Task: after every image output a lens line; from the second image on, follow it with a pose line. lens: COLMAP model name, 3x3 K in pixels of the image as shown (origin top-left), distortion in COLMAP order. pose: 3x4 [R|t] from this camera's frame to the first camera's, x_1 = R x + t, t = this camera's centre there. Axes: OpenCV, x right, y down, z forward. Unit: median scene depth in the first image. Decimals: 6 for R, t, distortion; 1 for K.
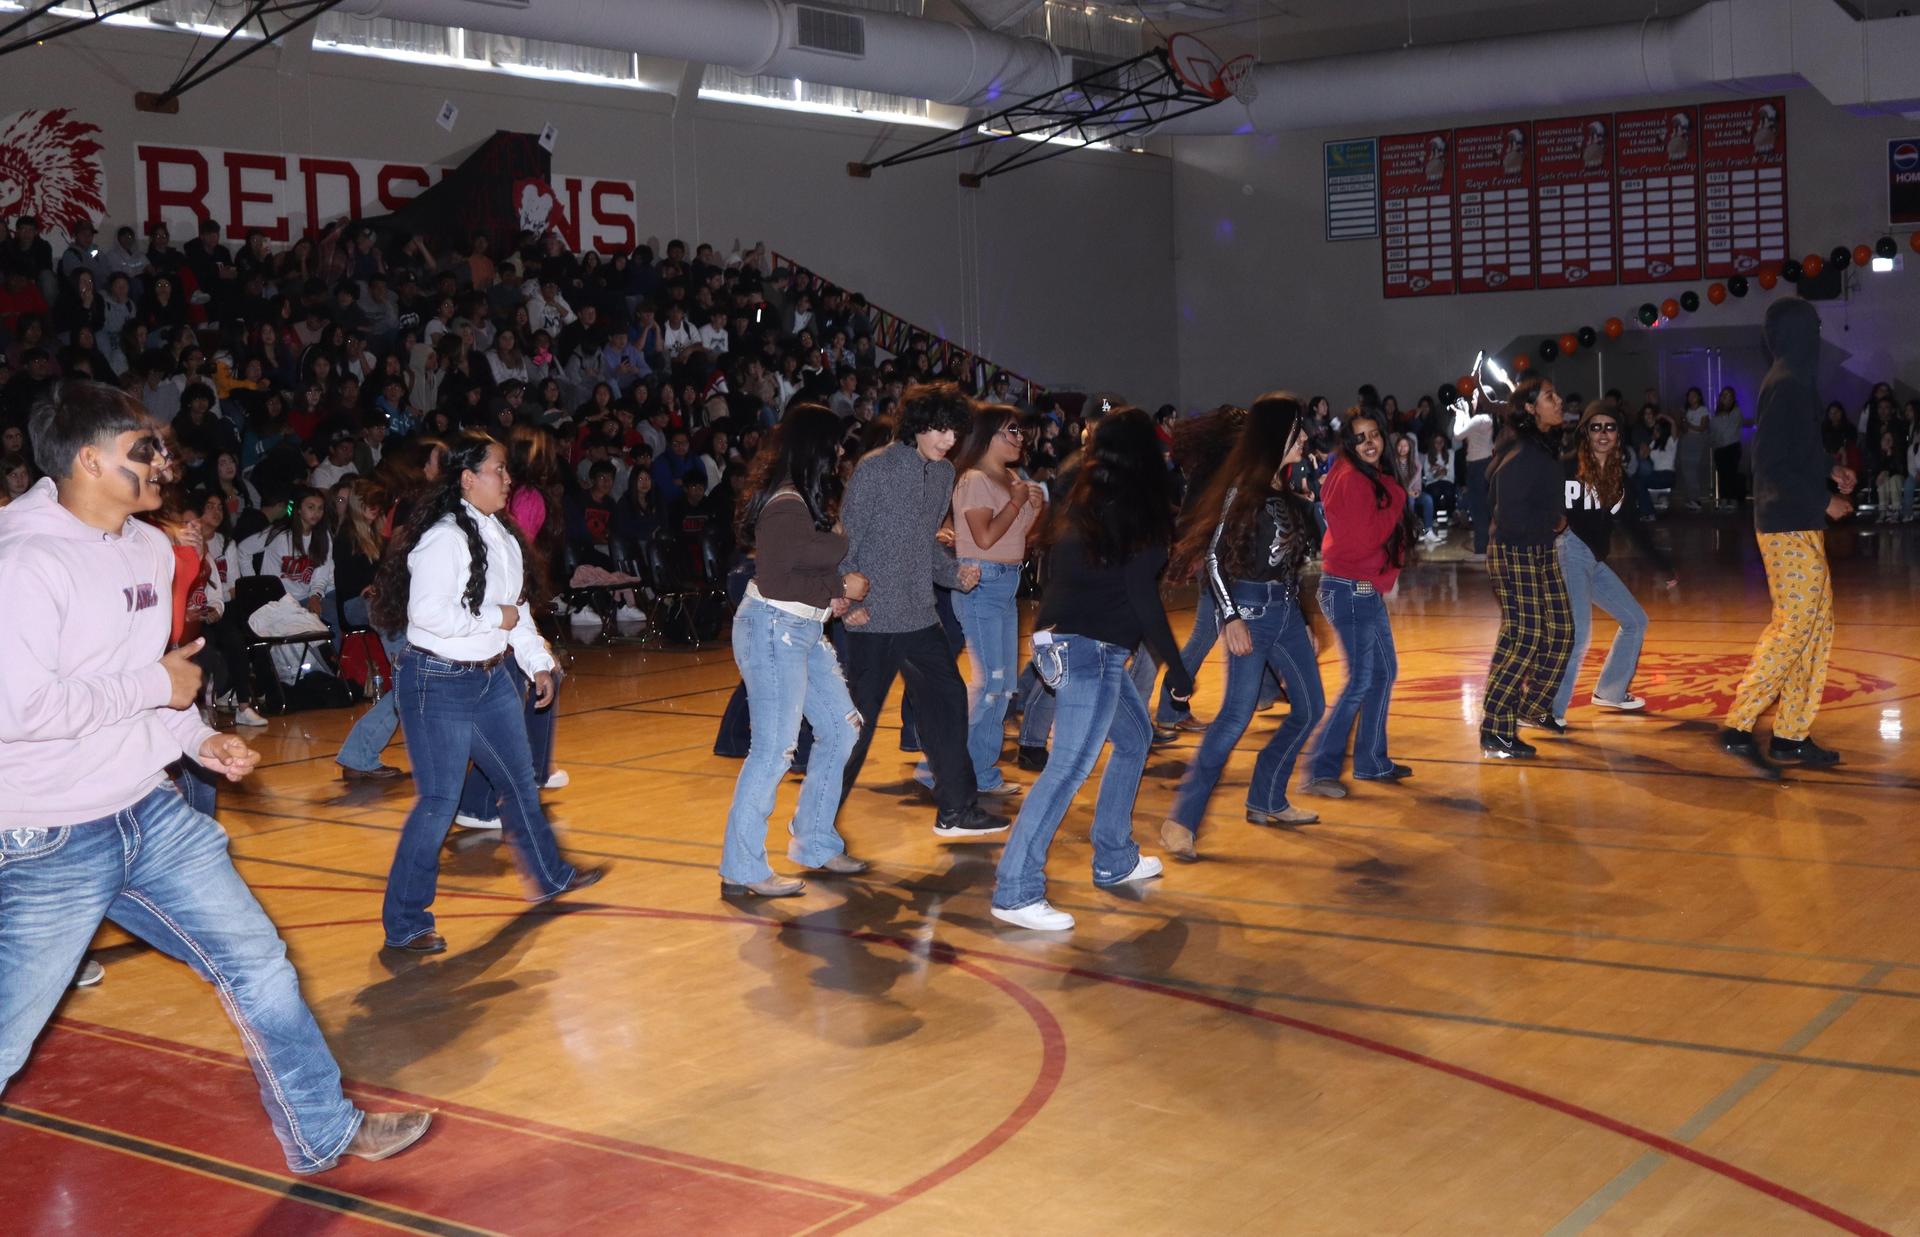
lens RADIAL K [[2352.6, 0, 993.9], [0, 2352.6, 535.1], [0, 0, 1]] dist [-0.063274, 0.000000]
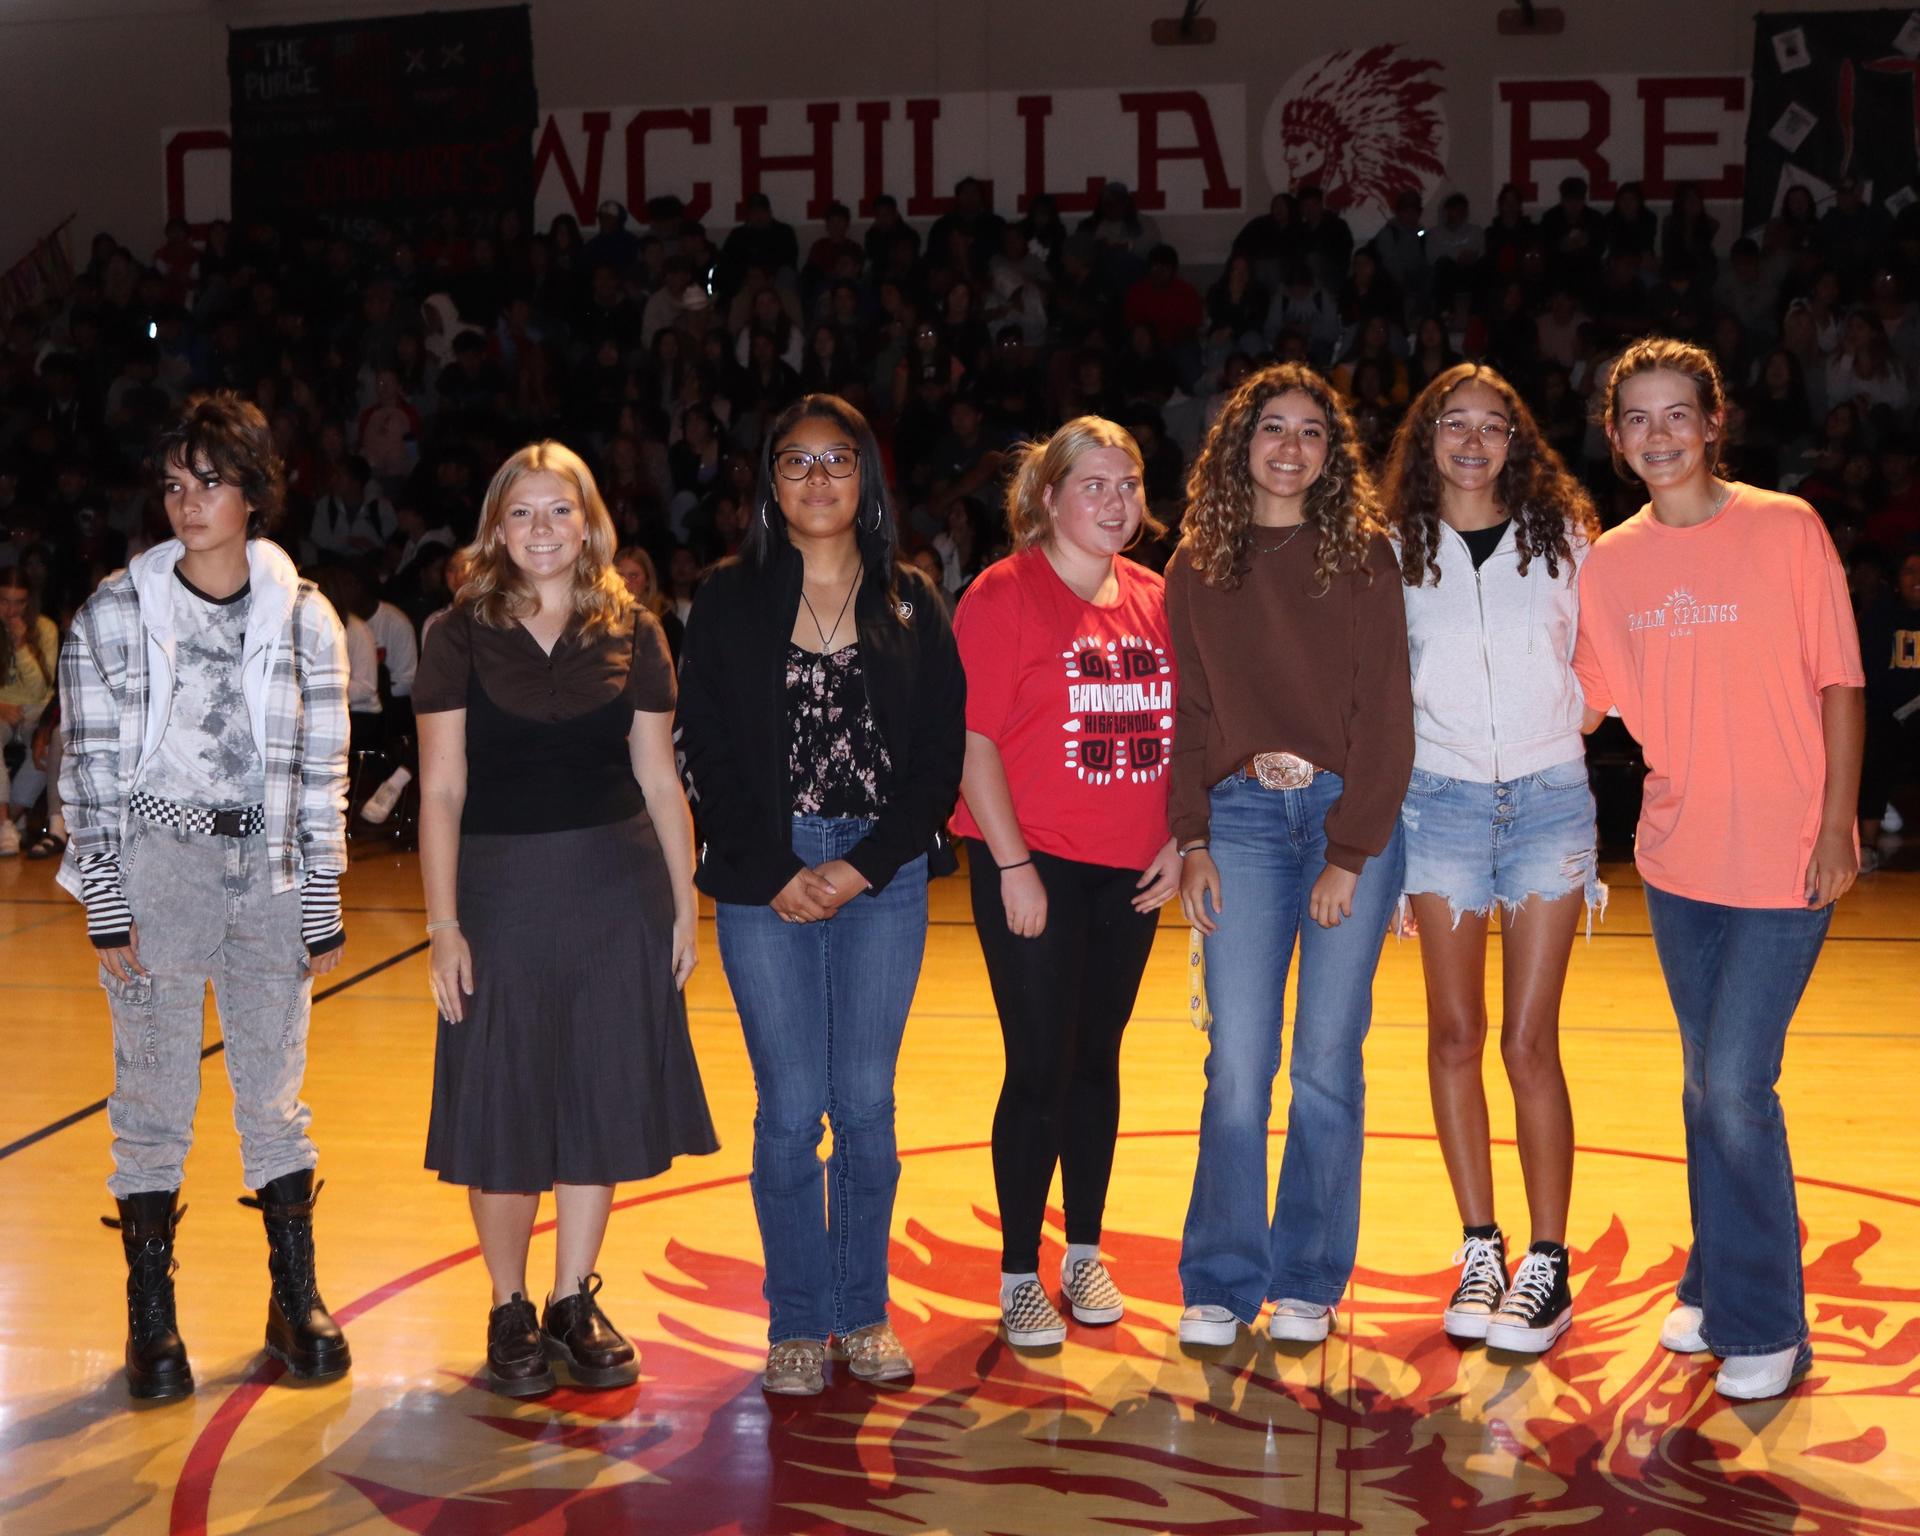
lens RADIAL K [[2479.4, 0, 837.3], [0, 2479.4, 722.1], [0, 0, 1]] dist [-0.075590, 0.000000]
pose [[0.433828, 0.122328, -0.892653, 0.226592], [-0.052786, 0.992489, 0.110356, -0.033274], [0.899448, -0.000755, 0.437026, 0.394940]]
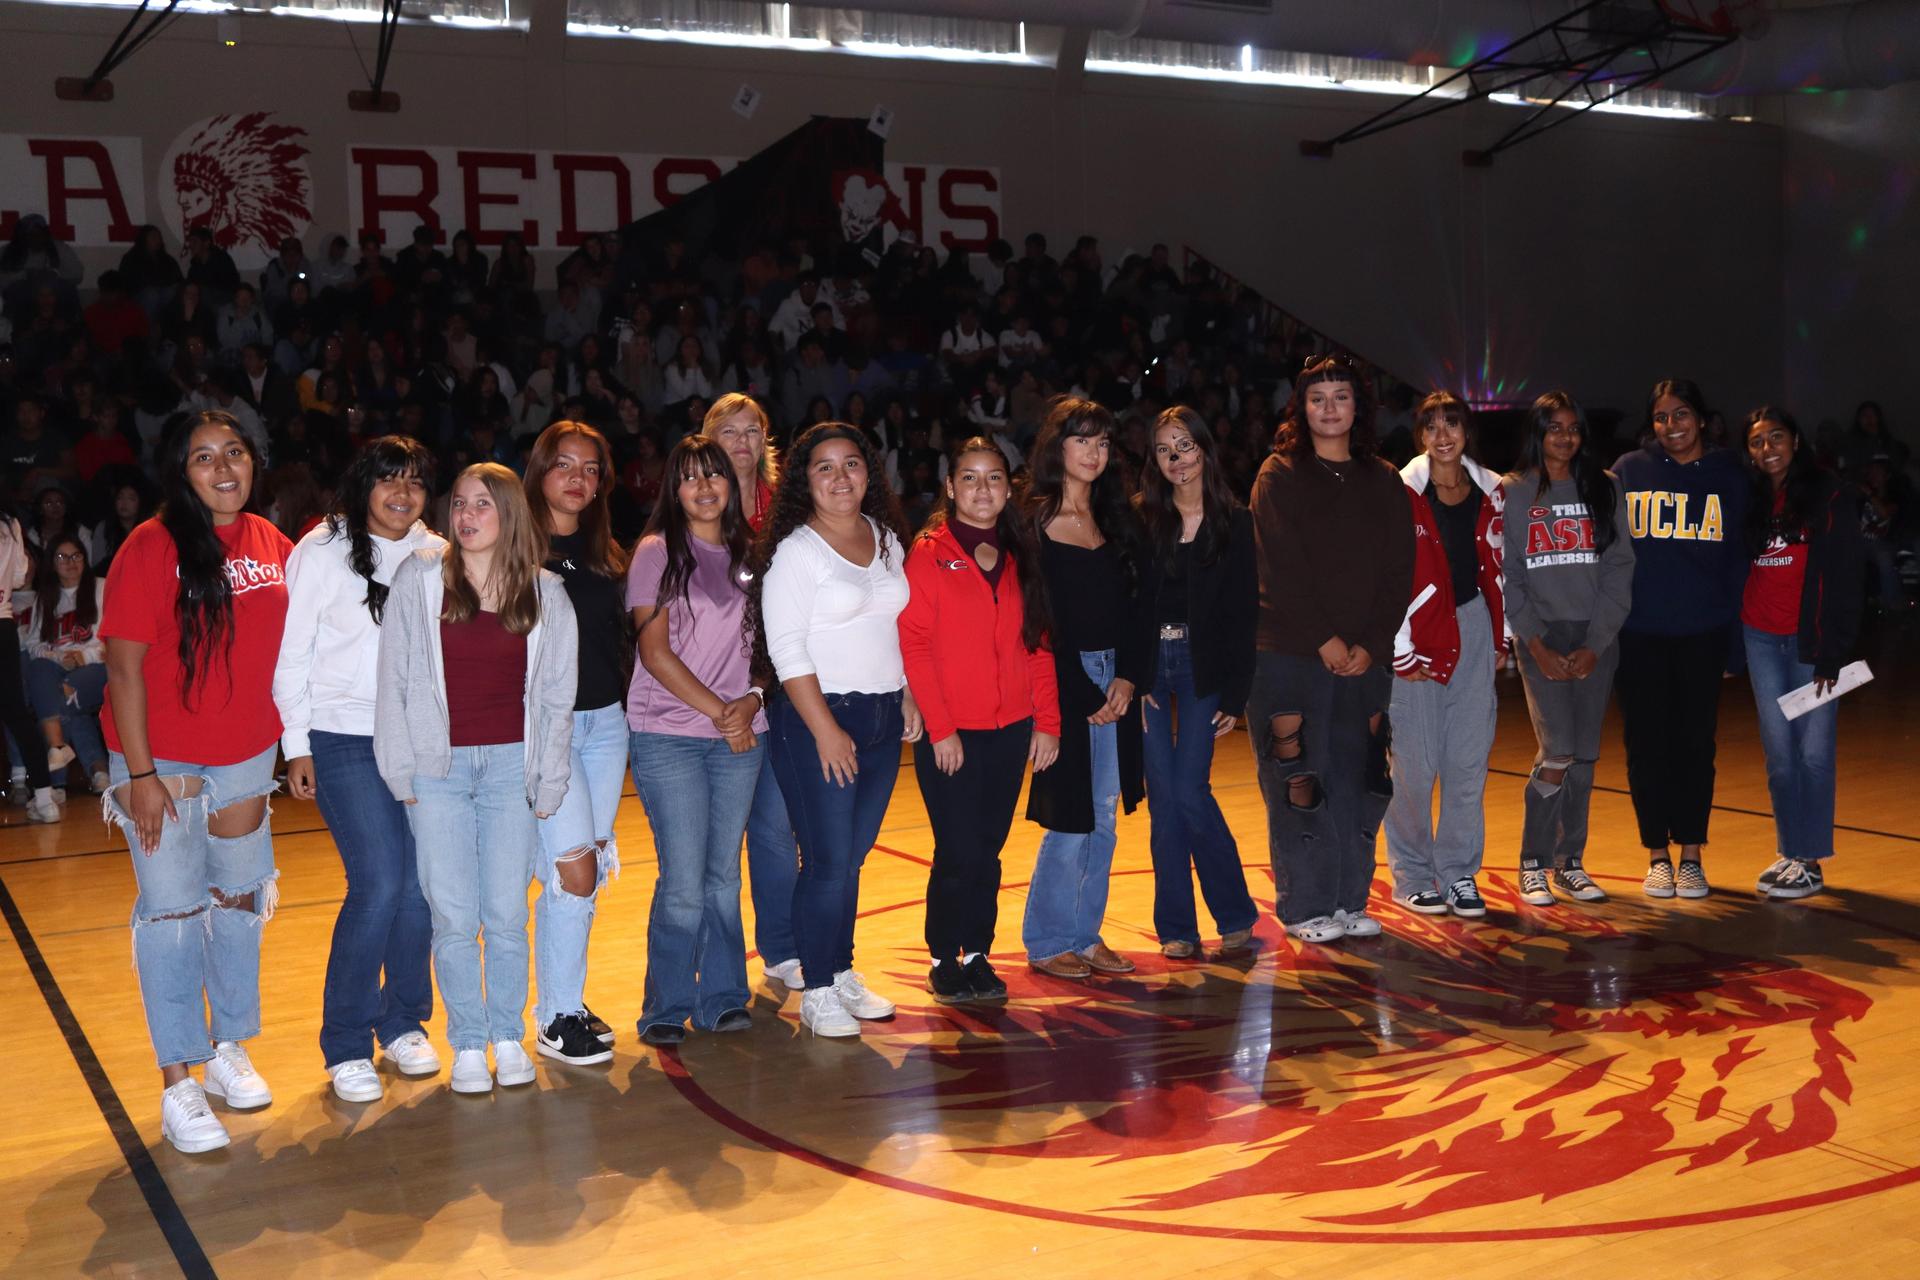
lens RADIAL K [[2055.8, 0, 950.9], [0, 2055.8, 601.0], [0, 0, 1]] dist [-0.077665, 0.000000]
pose [[0.902170, 0.043899, -0.429142, 0.177169], [-0.025133, 0.998468, 0.049303, -0.026948], [0.430649, -0.033694, 0.901890, 0.305340]]
